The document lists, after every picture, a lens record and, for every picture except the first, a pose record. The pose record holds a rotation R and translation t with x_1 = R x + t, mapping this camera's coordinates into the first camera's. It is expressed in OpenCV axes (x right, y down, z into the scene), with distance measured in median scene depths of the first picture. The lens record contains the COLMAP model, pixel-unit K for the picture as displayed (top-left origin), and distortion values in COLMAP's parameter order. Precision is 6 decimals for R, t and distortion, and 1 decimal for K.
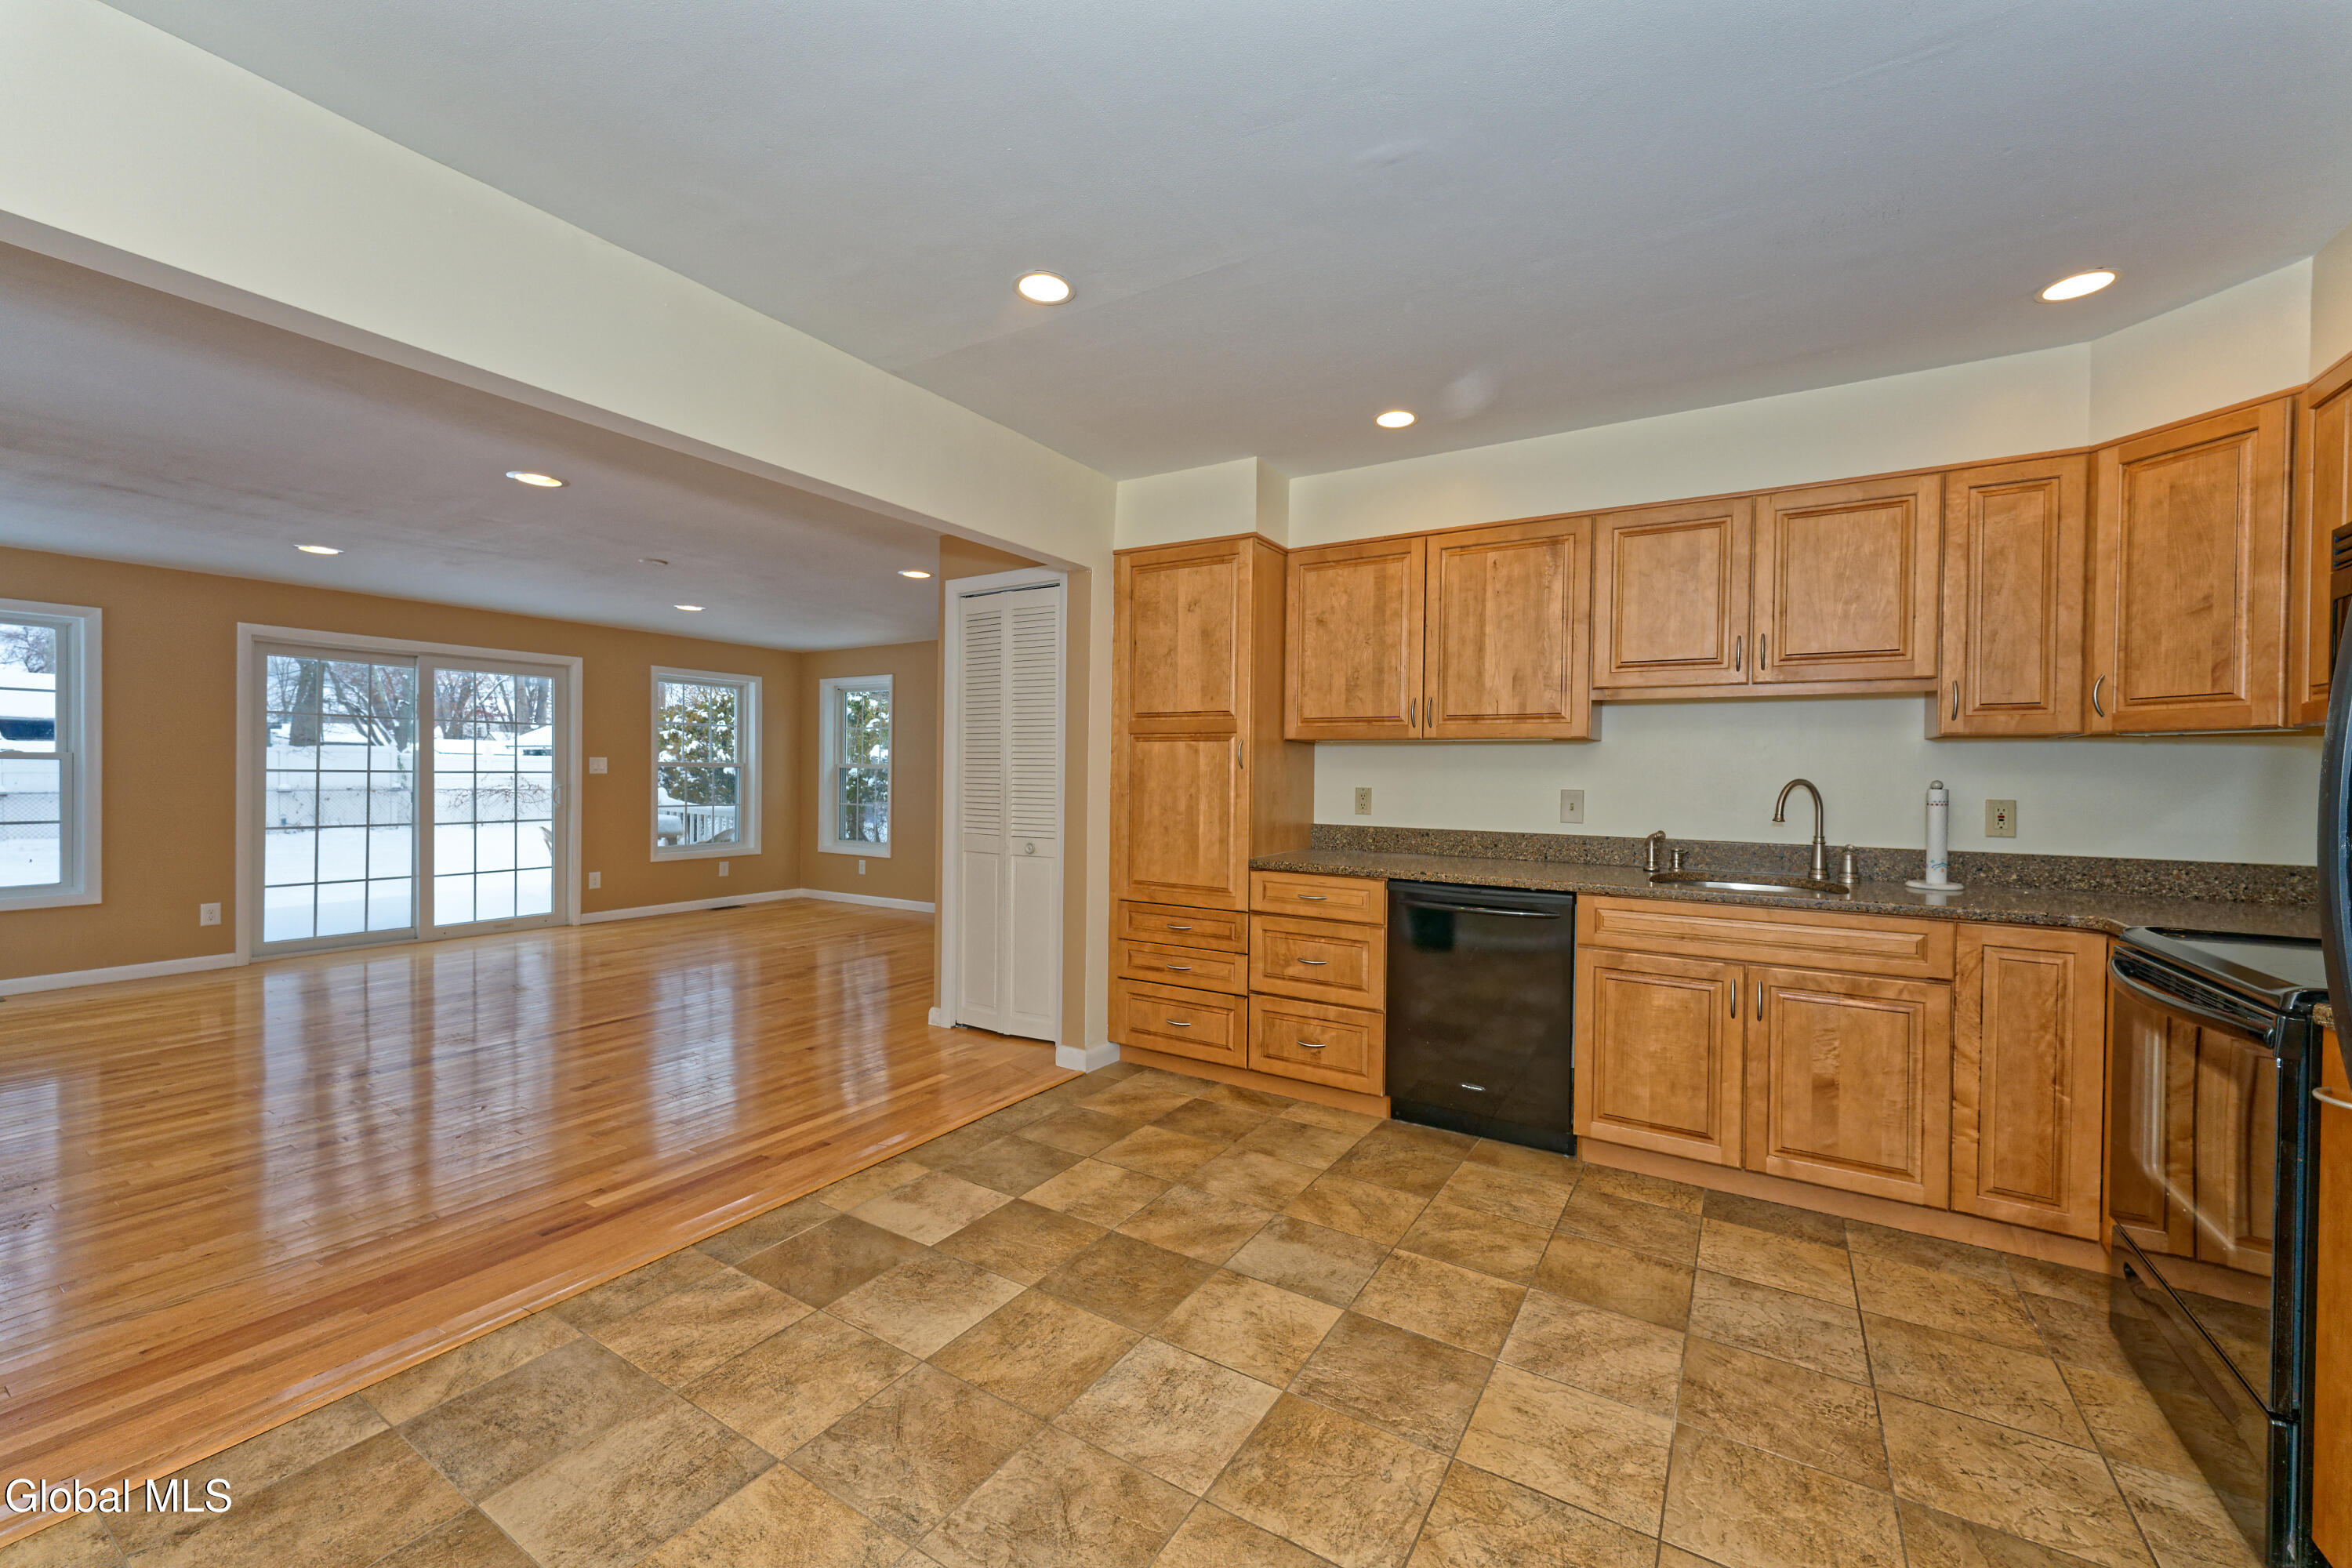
lens RADIAL K [[933.1, 0, 1175.6], [0, 933.1, 777.2], [0, 0, 1]] dist [0.011105, -0.001150]
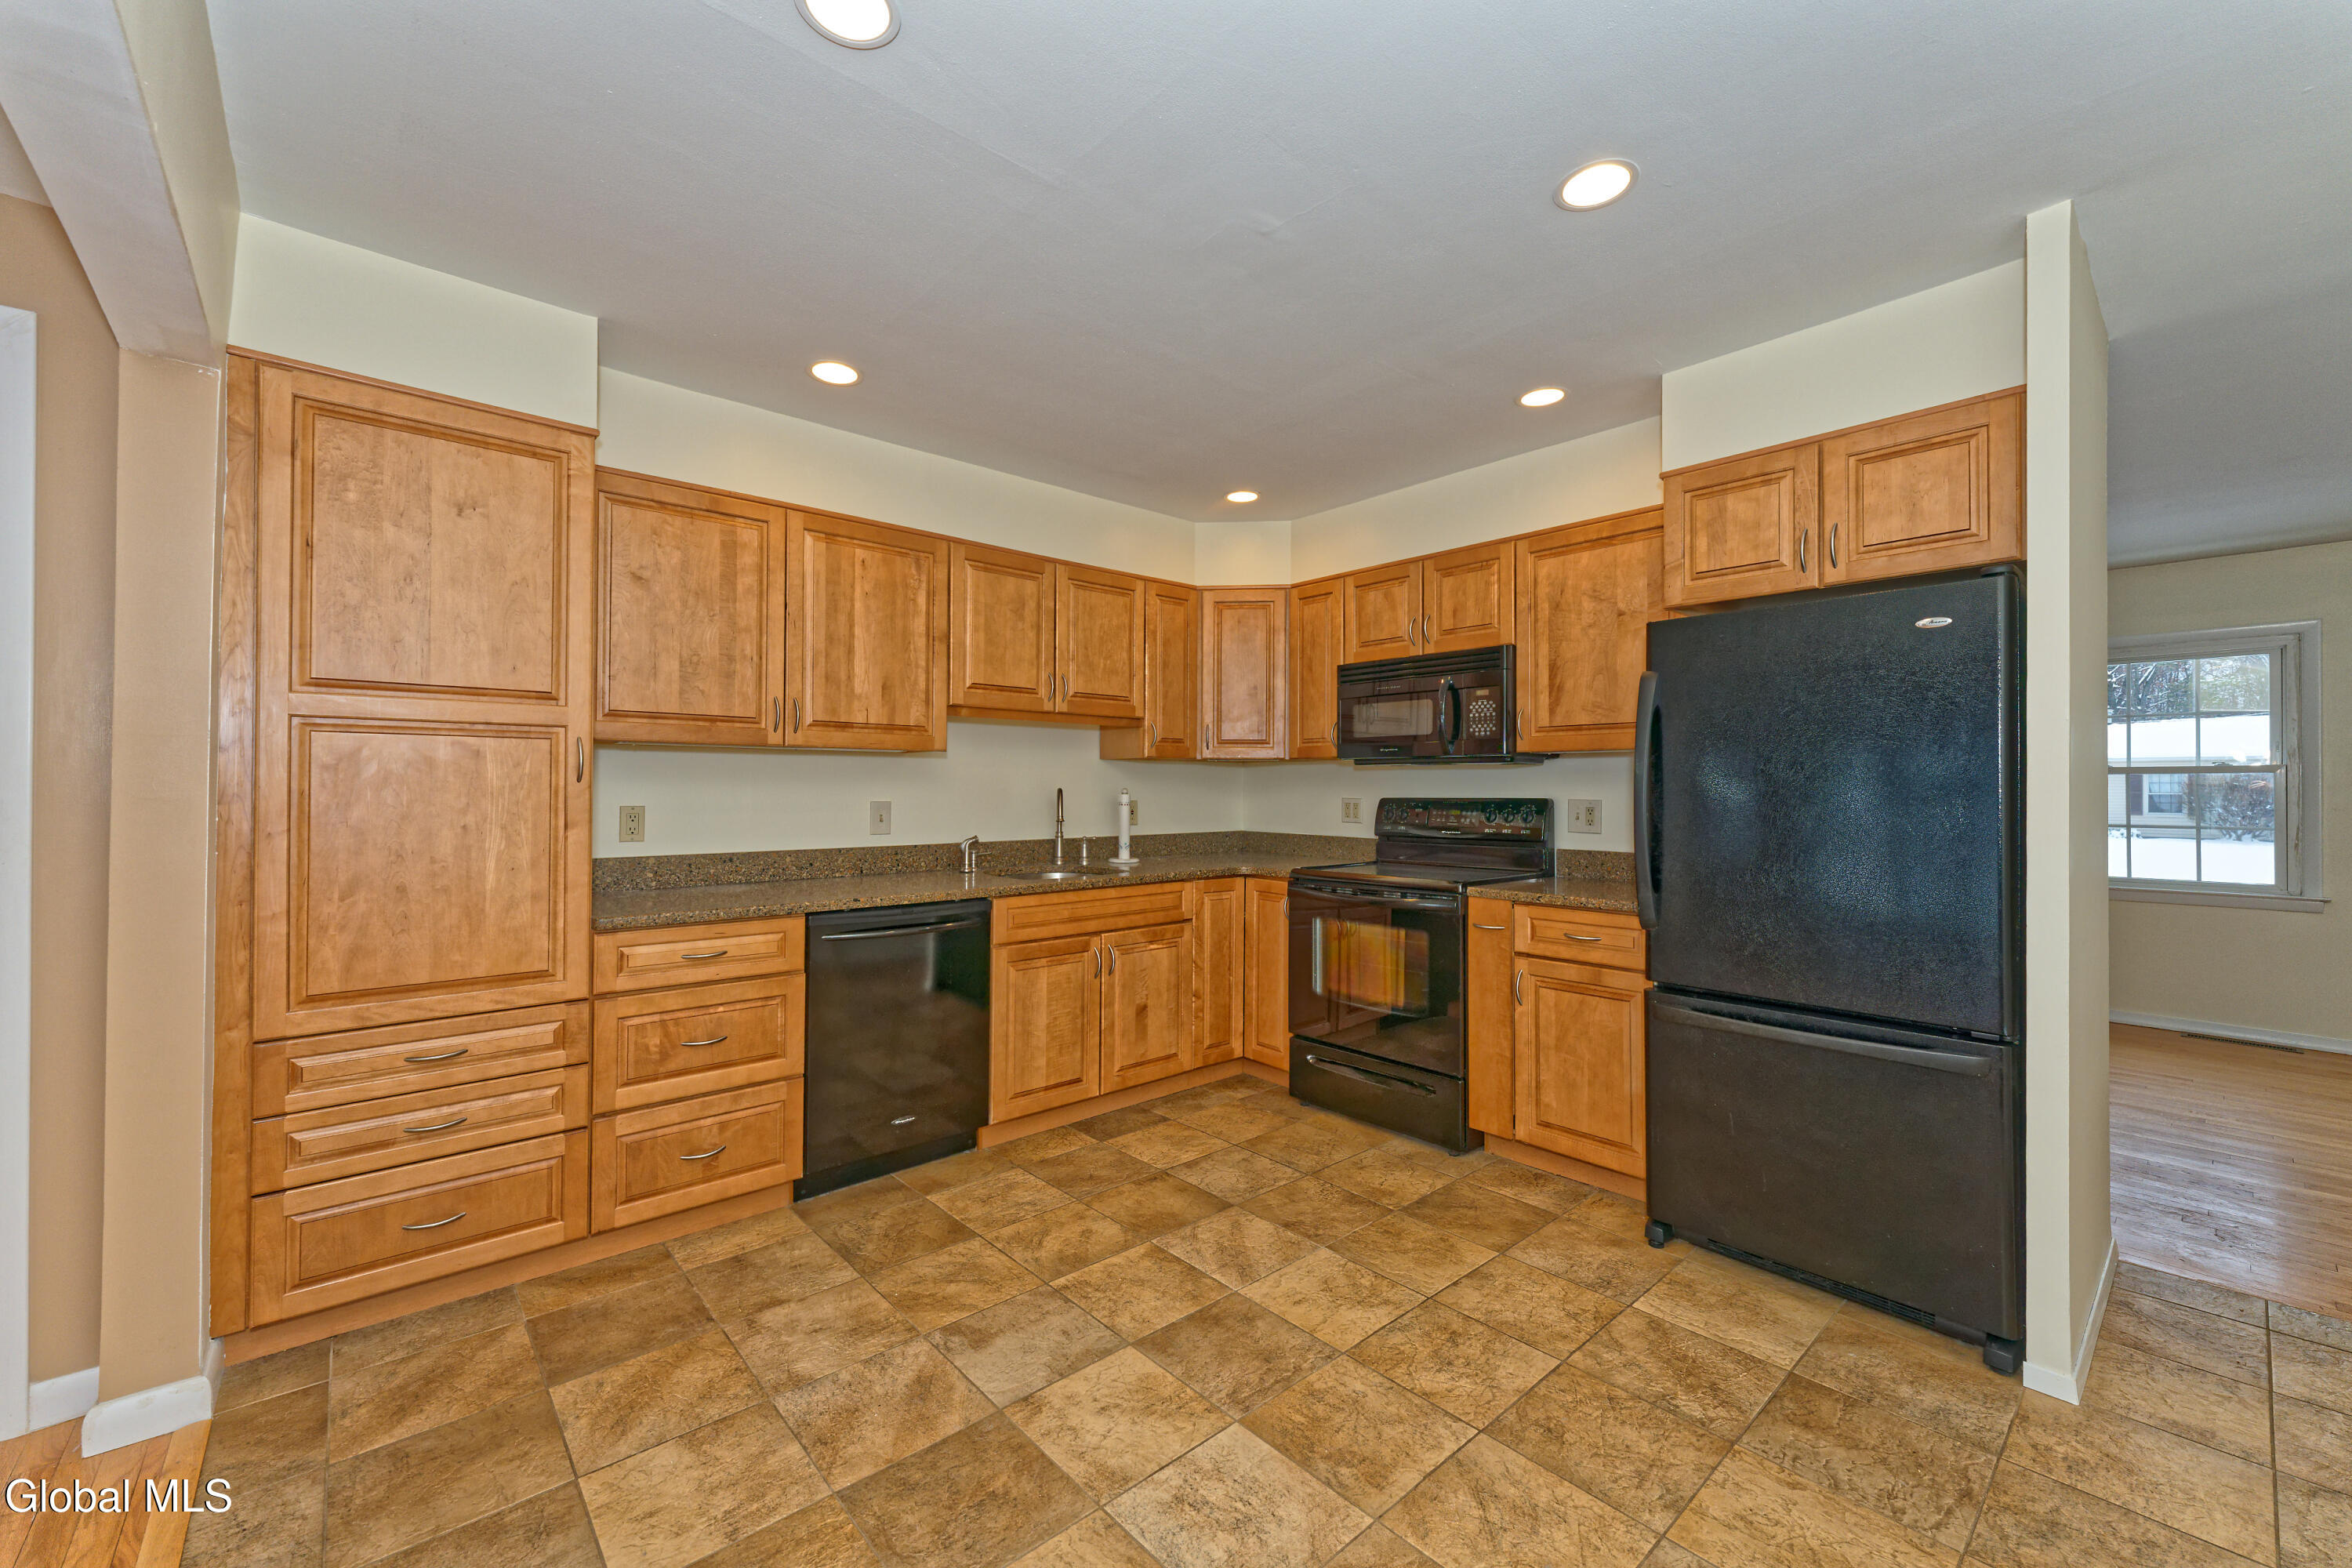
lens RADIAL K [[933.1, 0, 1174.9], [0, 933.1, 776.2], [0, 0, 1]] dist [0.011105, -0.001150]
pose [[0.285977, -0.000155, 0.958237, -0.562265], [0.006583, 0.999977, -0.001803, -0.012061], [-0.958214, 0.006823, 0.285971, 0.519540]]
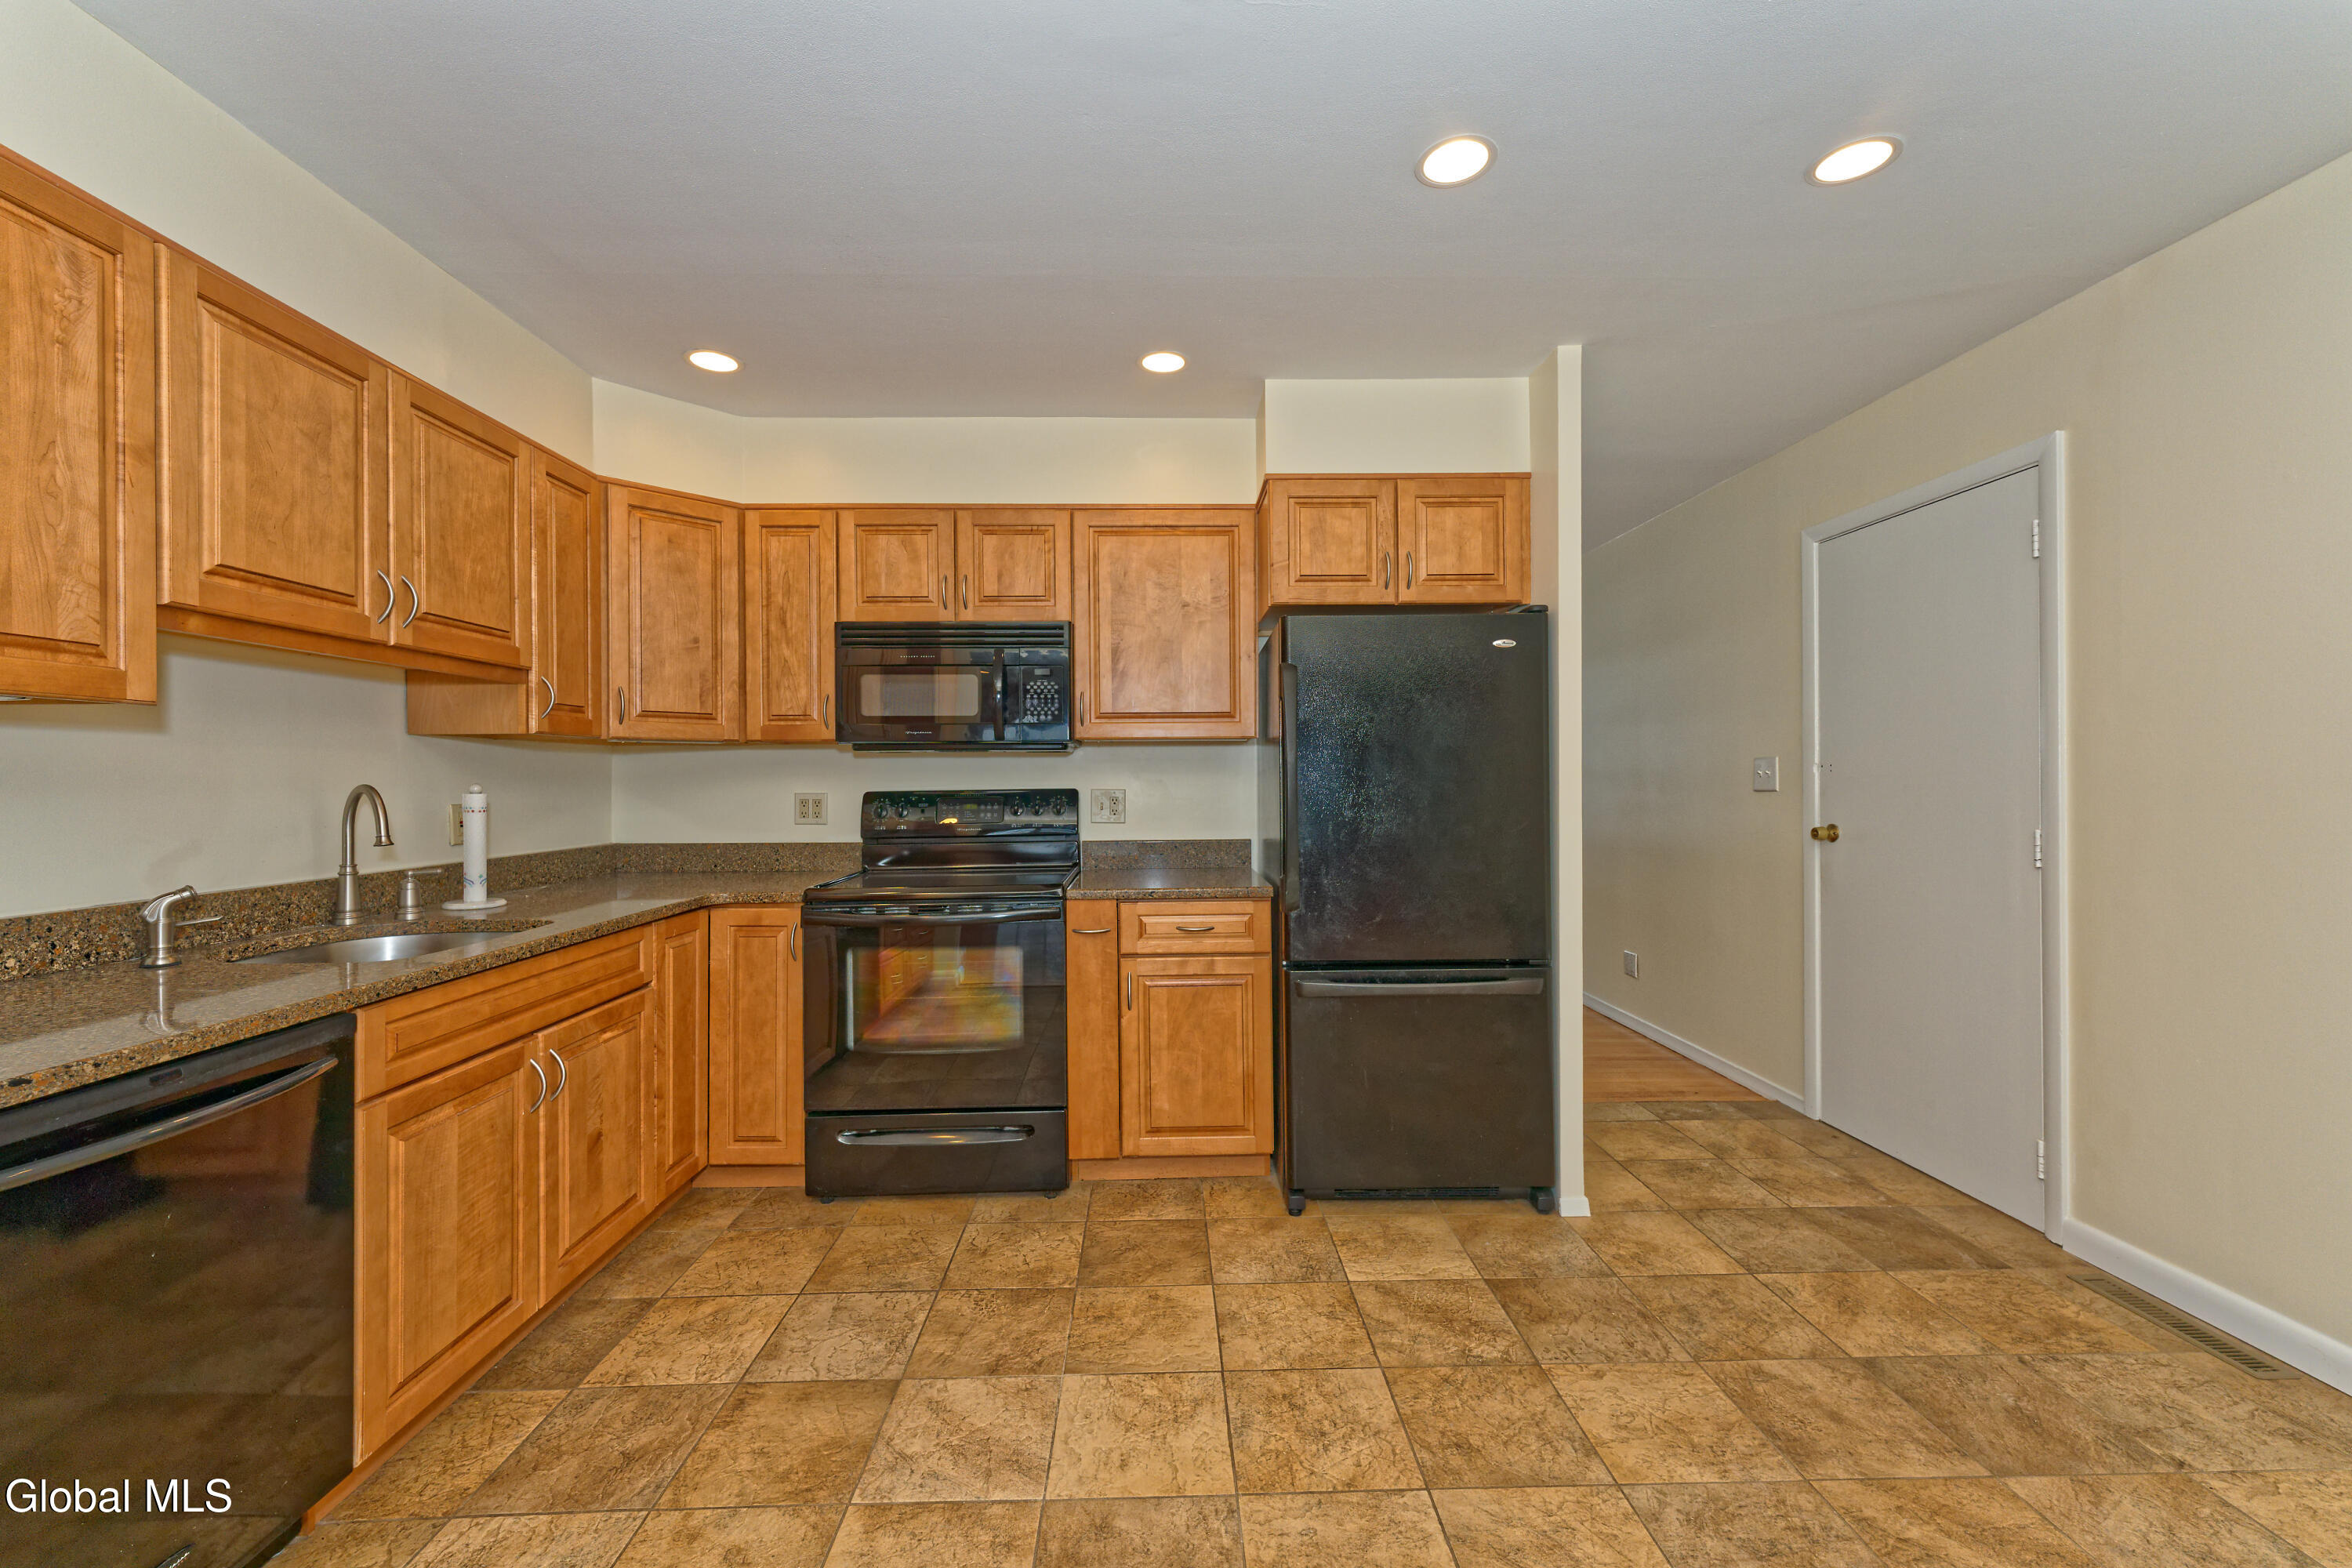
lens RADIAL K [[933.1, 0, 1174.5], [0, 933.1, 775.8], [0, 0, 1]] dist [0.011105, -0.001150]
pose [[-0.549616, -0.006868, 0.835389, -0.280451], [0.004940, 0.999922, 0.011470, -0.010536], [-0.835403, 0.010431, -0.549539, 0.951345]]
